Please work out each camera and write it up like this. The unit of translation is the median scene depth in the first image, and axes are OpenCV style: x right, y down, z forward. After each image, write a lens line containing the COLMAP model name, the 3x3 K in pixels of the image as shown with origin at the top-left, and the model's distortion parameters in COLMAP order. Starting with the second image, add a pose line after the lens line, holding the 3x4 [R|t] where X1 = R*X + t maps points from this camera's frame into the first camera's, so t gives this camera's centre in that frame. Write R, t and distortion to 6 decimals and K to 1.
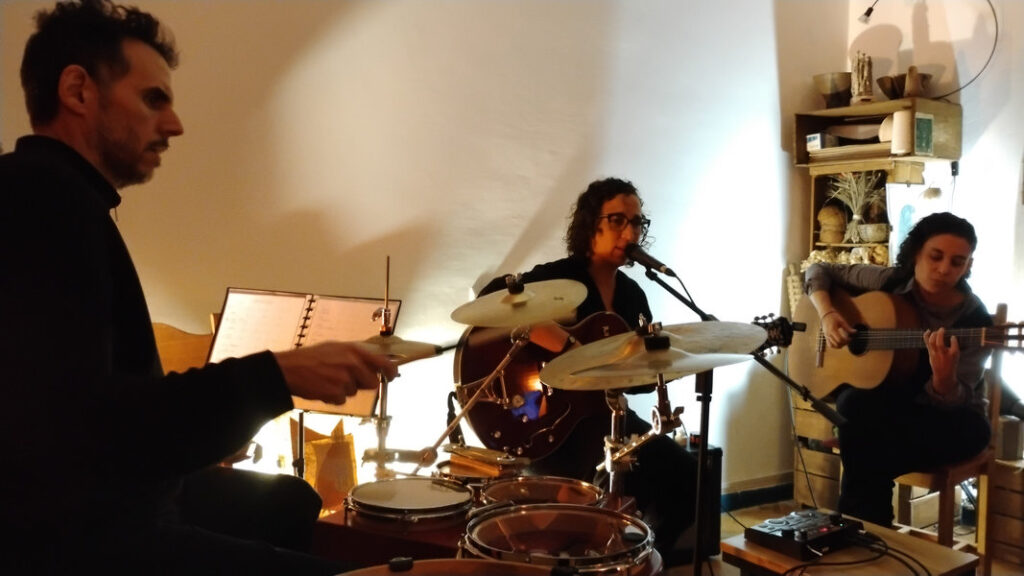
lens RADIAL K [[855.6, 0, 511.8], [0, 855.6, 301.1], [0, 0, 1]] dist [0.010605, 0.003296]
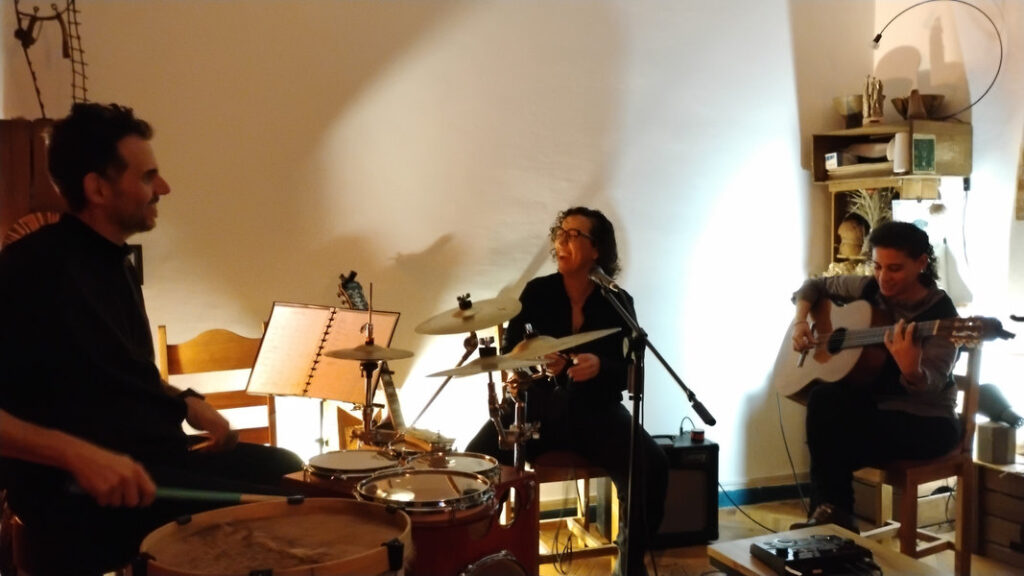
lens RADIAL K [[855.6, 0, 511.8], [0, 855.6, 301.1], [0, 0, 1]] dist [0.010605, 0.003296]
pose [[0.985391, 0.001943, -0.170299, 0.150238], [-0.002080, 0.999998, -0.000626, -0.010656], [0.170297, 0.000971, 0.985392, -0.119686]]
